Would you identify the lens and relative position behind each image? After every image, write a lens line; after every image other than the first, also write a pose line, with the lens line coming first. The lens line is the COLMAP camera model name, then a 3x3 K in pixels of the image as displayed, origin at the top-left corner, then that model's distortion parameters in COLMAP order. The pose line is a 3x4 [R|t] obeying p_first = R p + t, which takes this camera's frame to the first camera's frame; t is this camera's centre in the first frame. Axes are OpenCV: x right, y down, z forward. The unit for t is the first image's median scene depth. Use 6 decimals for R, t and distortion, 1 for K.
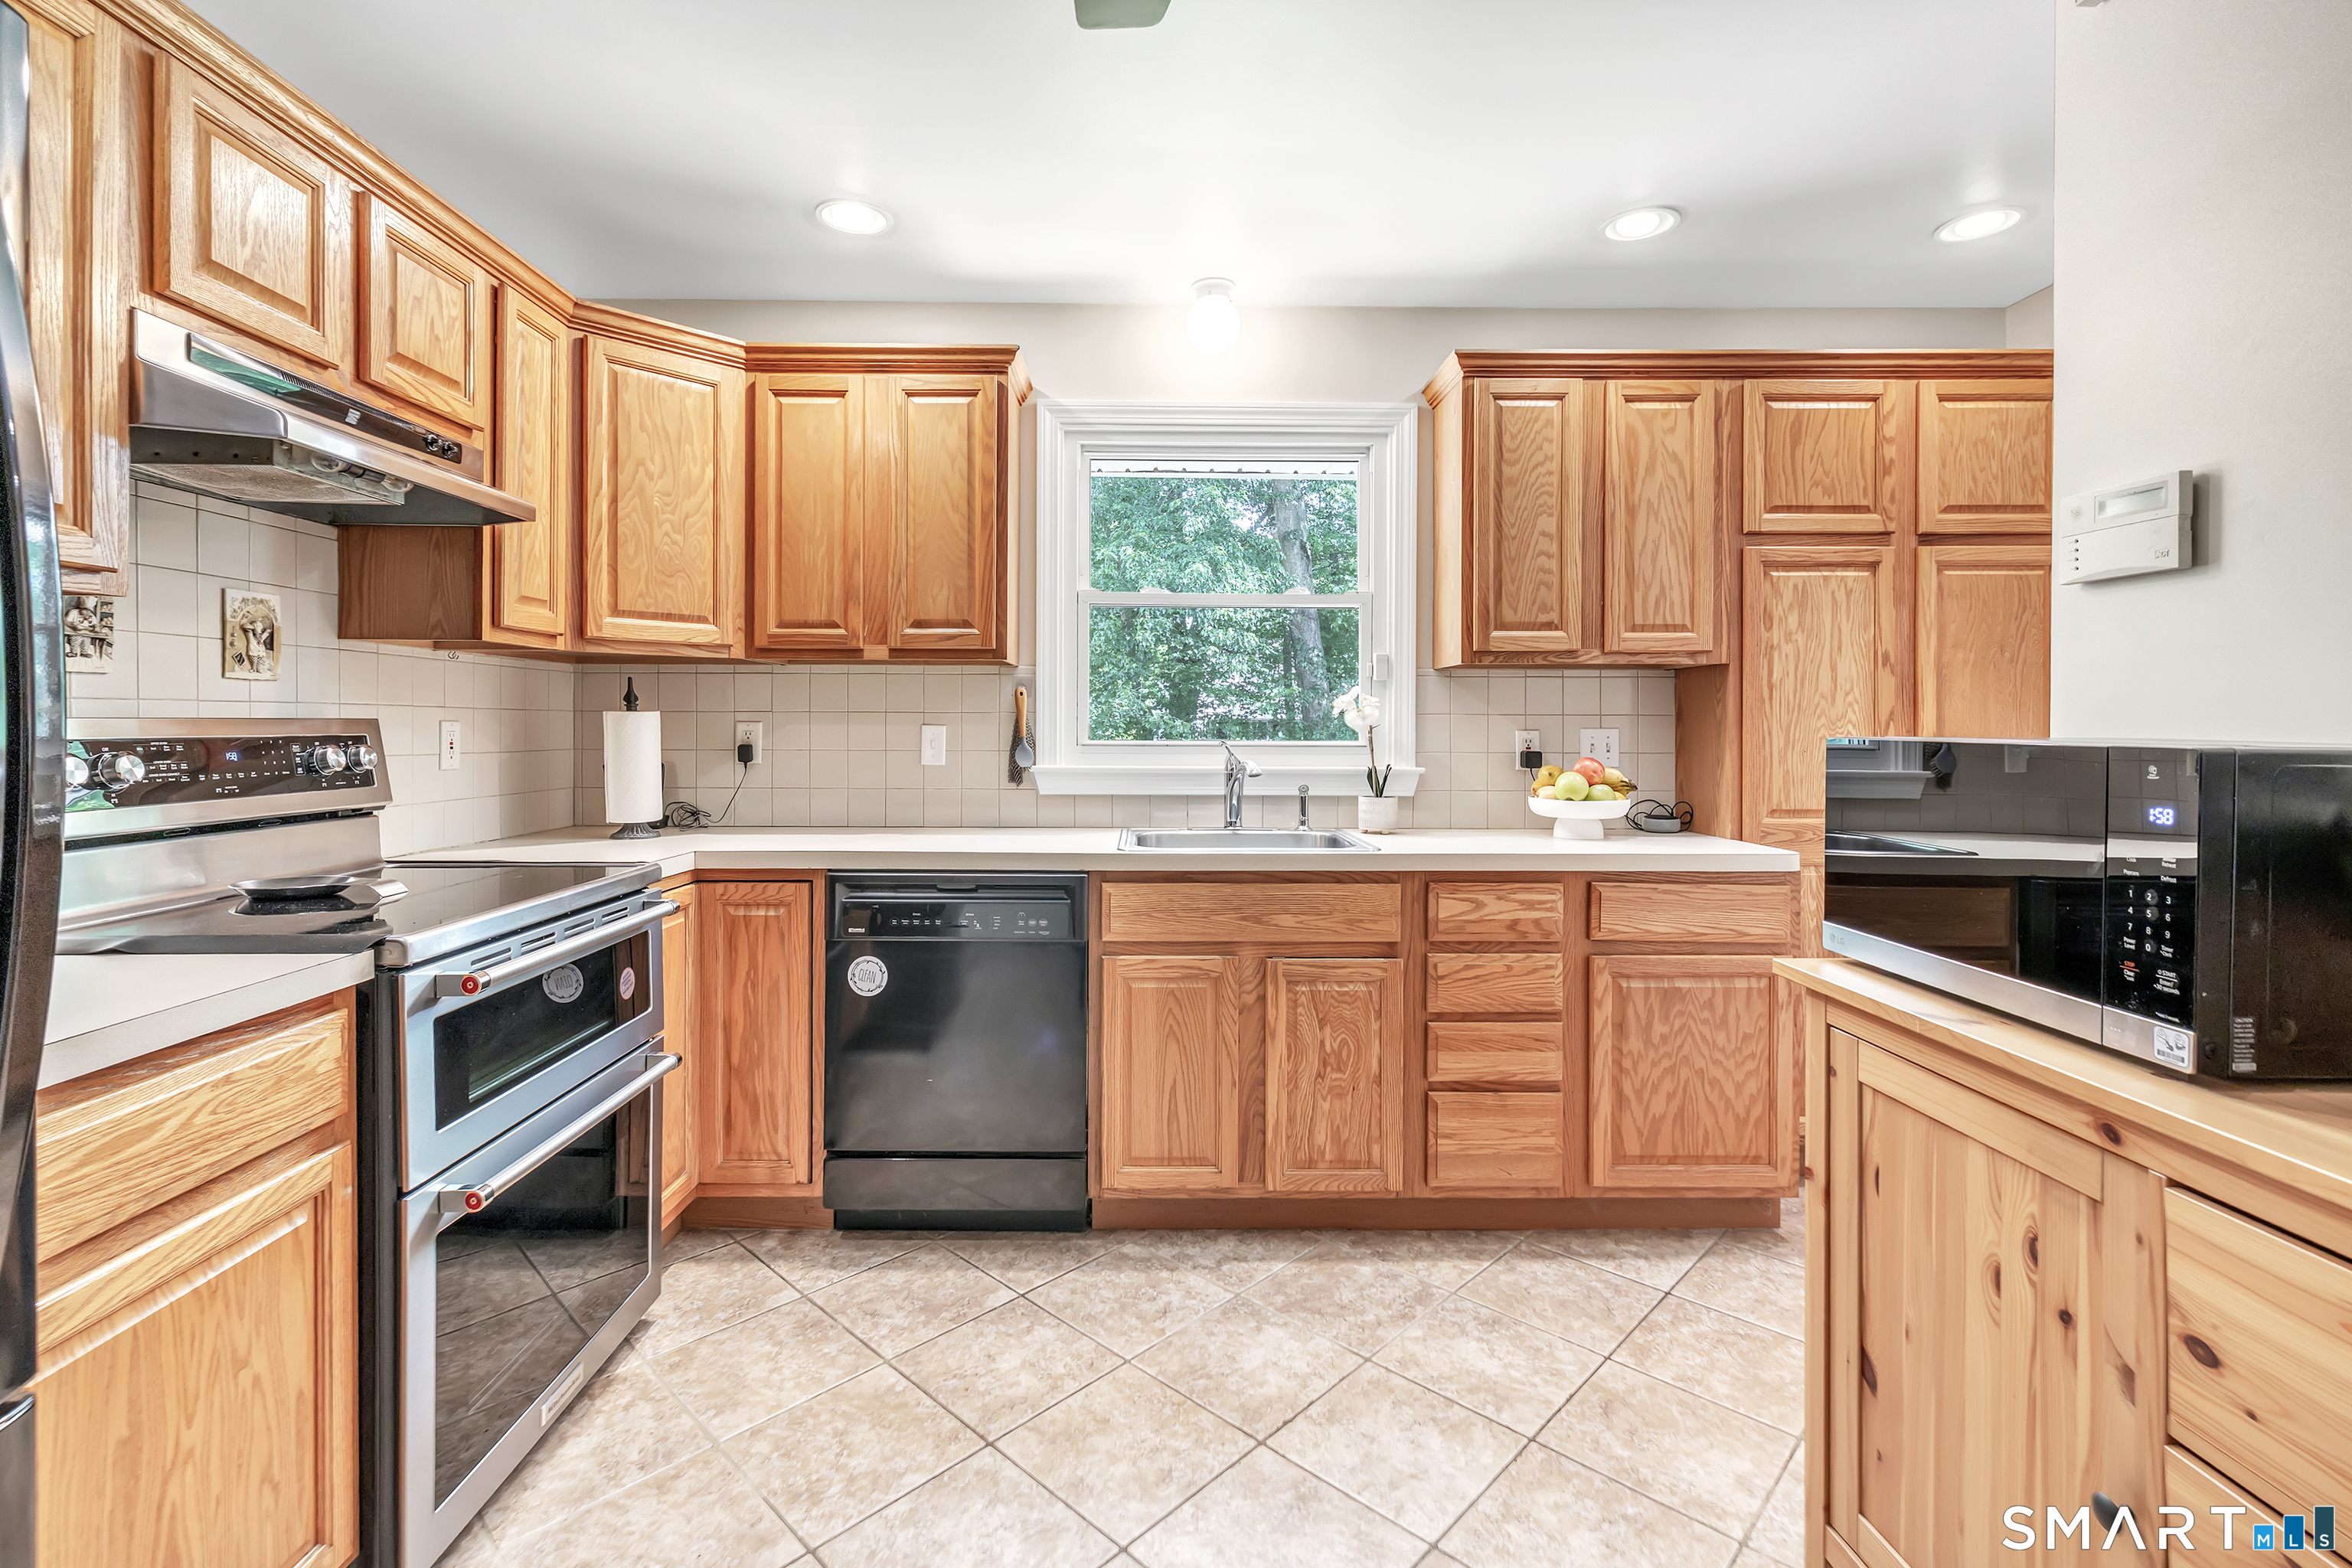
lens RADIAL K [[1060.9, 0, 1159.8], [0, 1060.9, 729.1], [0, 0, 1]] dist [-0.000539, 0.000642]
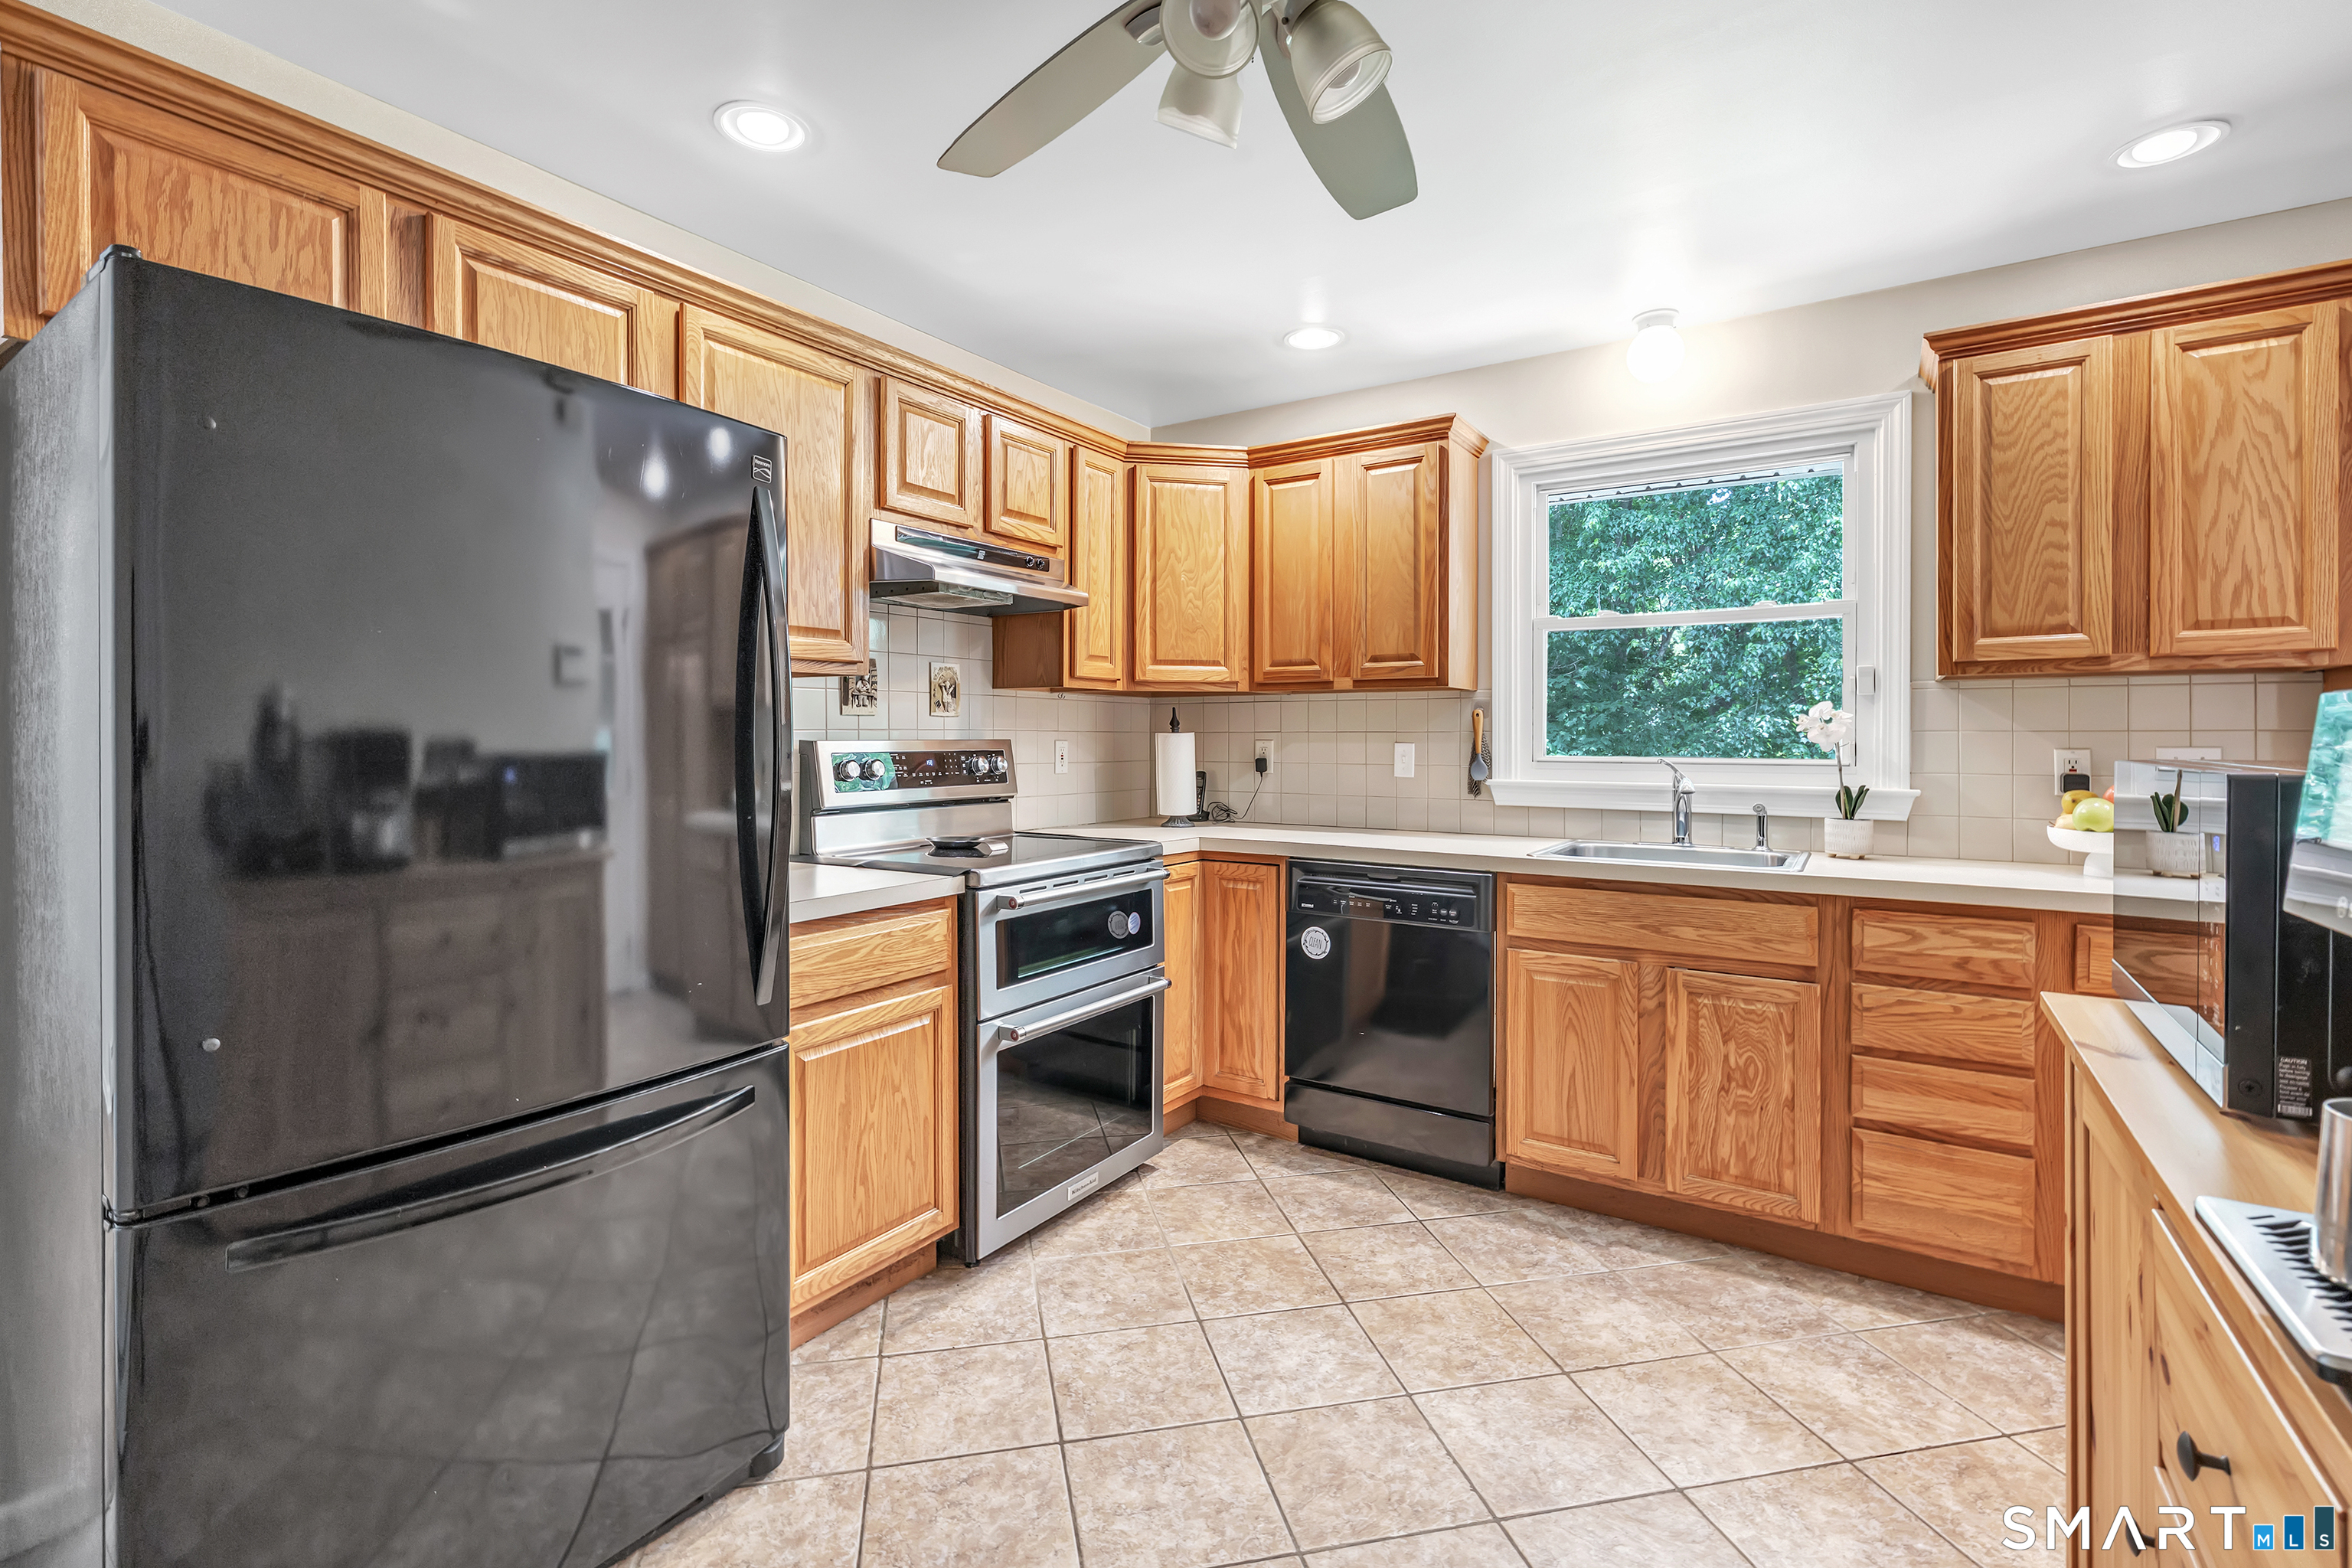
lens RADIAL K [[1062.2, 0, 1181.1], [0, 1062.2, 742.0], [0, 0, 1]] dist [0.001438, 0.000692]
pose [[0.833610, -0.000122, -0.552353, 0.277999], [-0.000605, 0.999999, -0.001134, -0.003913], [0.552353, 0.001279, 0.833610, -0.133381]]
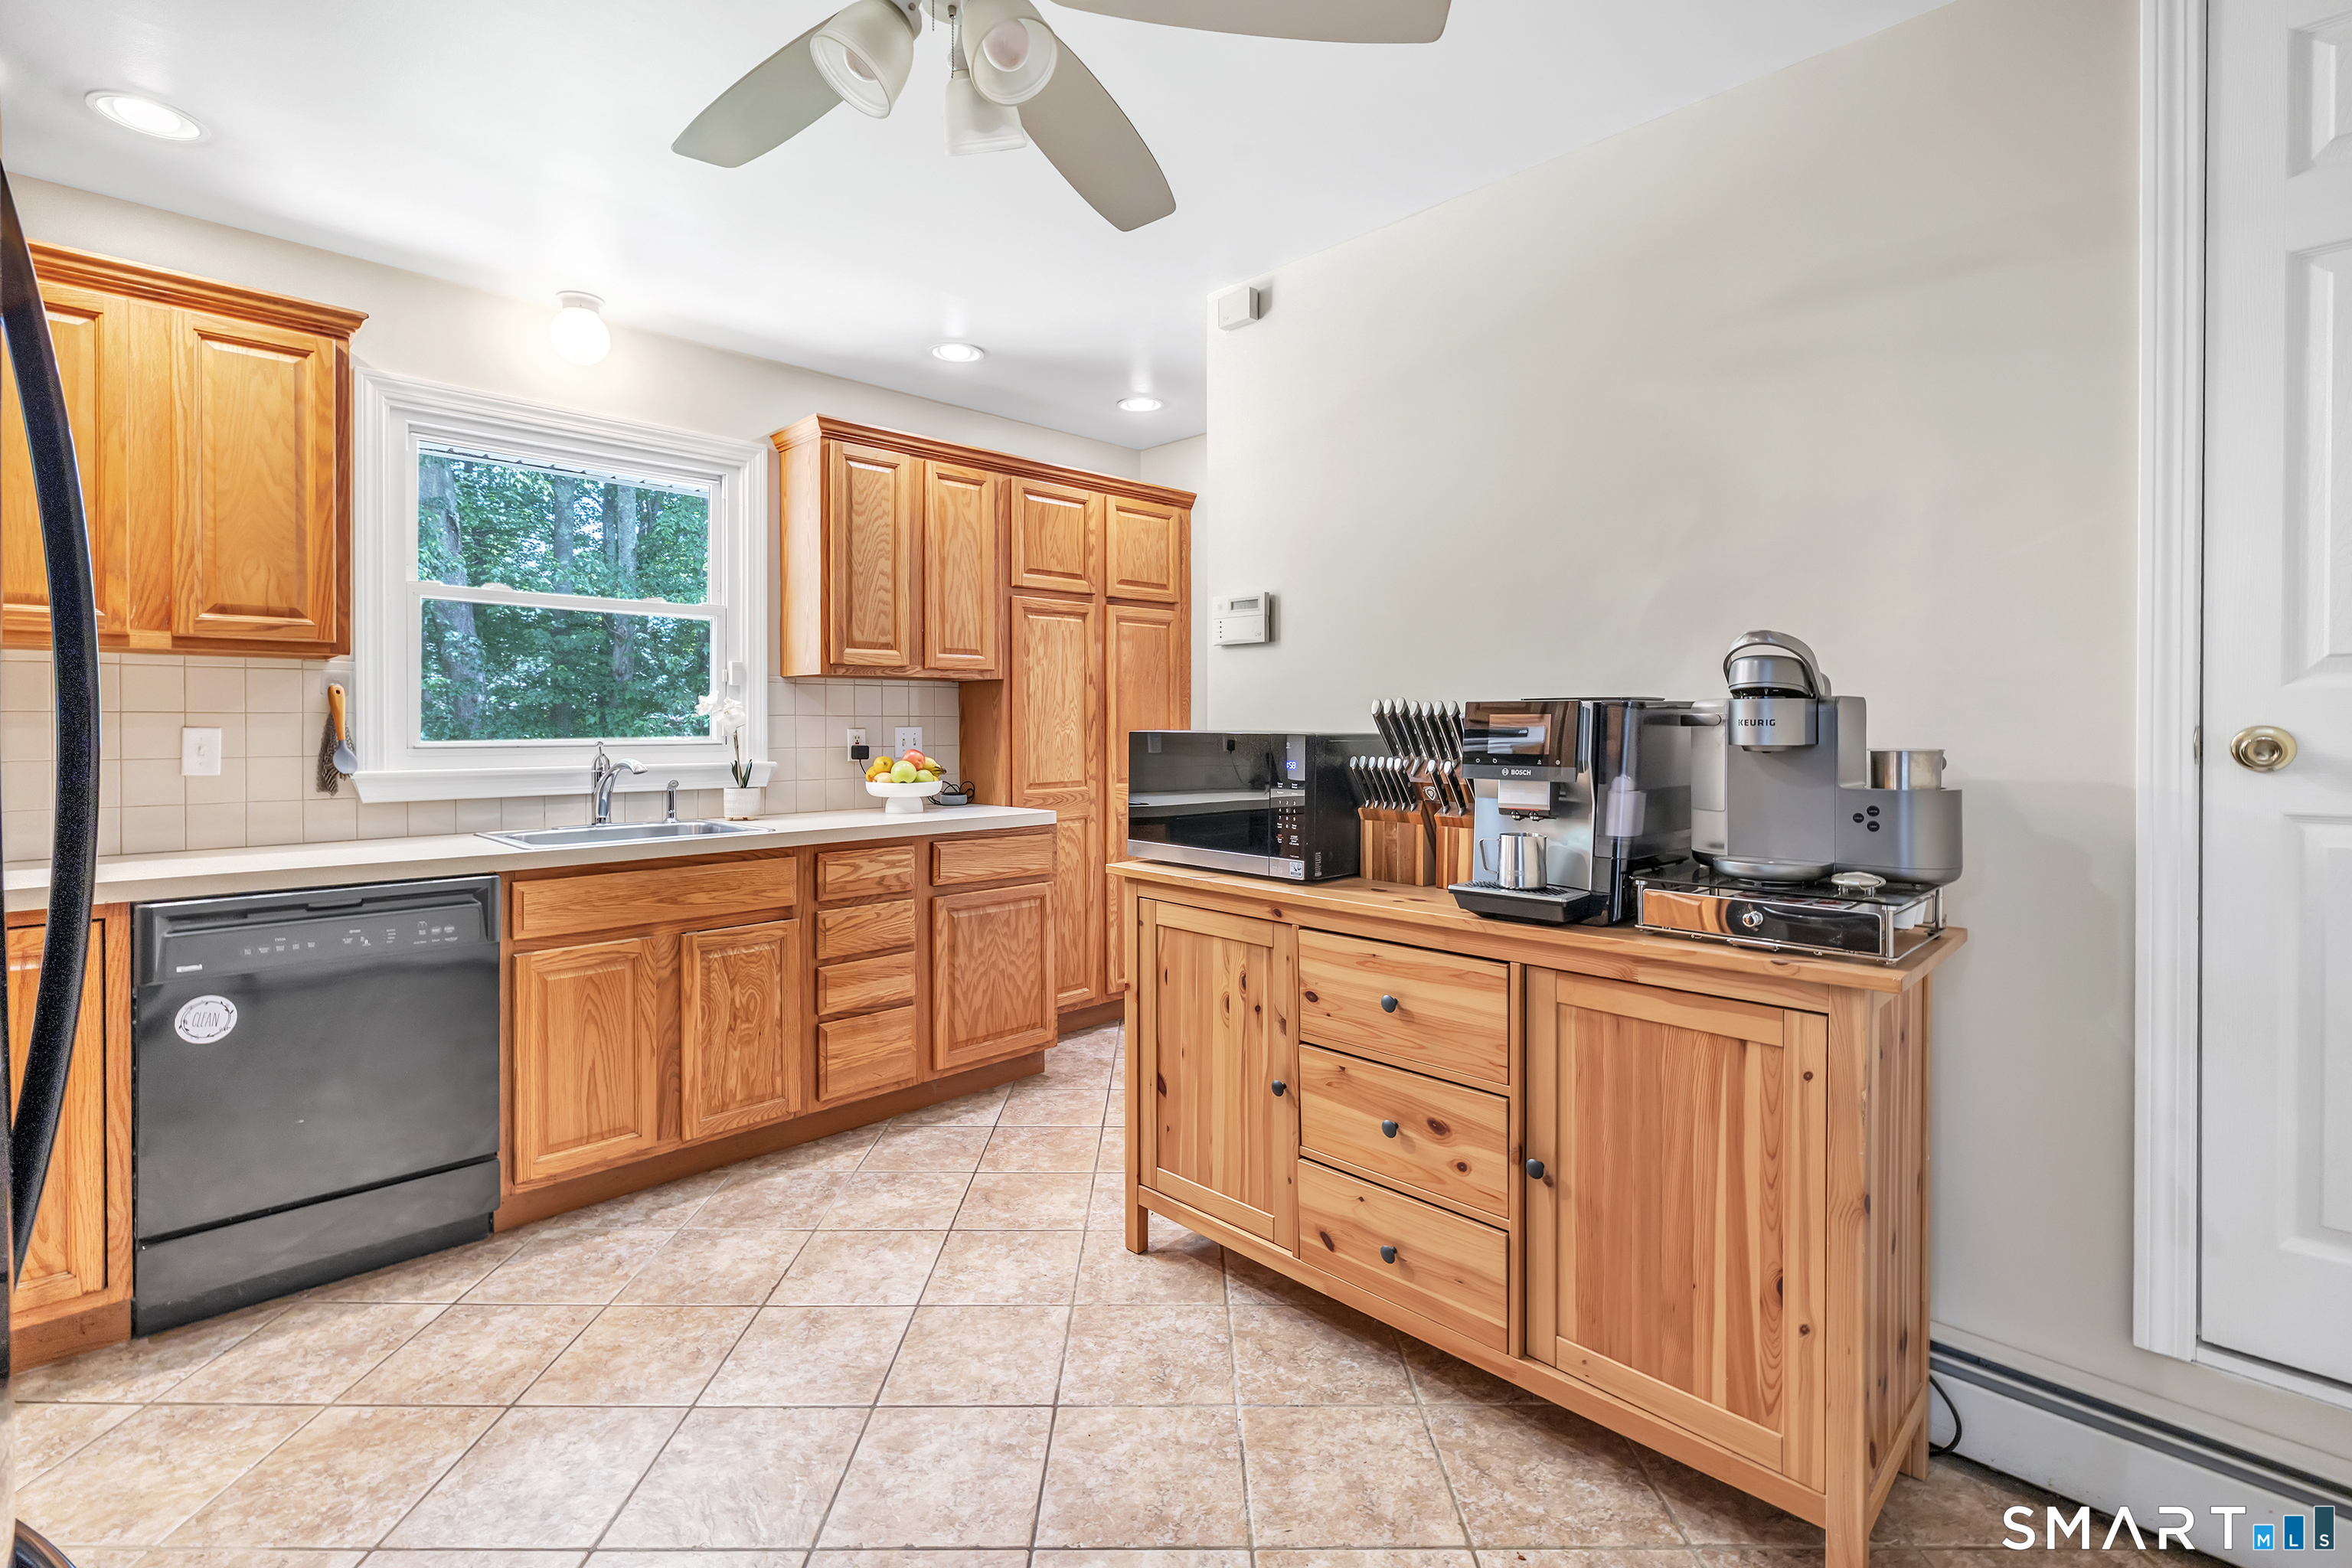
lens RADIAL K [[1049.6, 0, 1170.7], [0, 1049.6, 732.3], [0, 0, 1]] dist [0.001135, 0.000931]
pose [[0.717317, -0.009693, 0.696679, -0.296782], [0.006400, 0.999953, 0.007323, -0.001468], [-0.696718, -0.000794, 0.717345, -0.151840]]
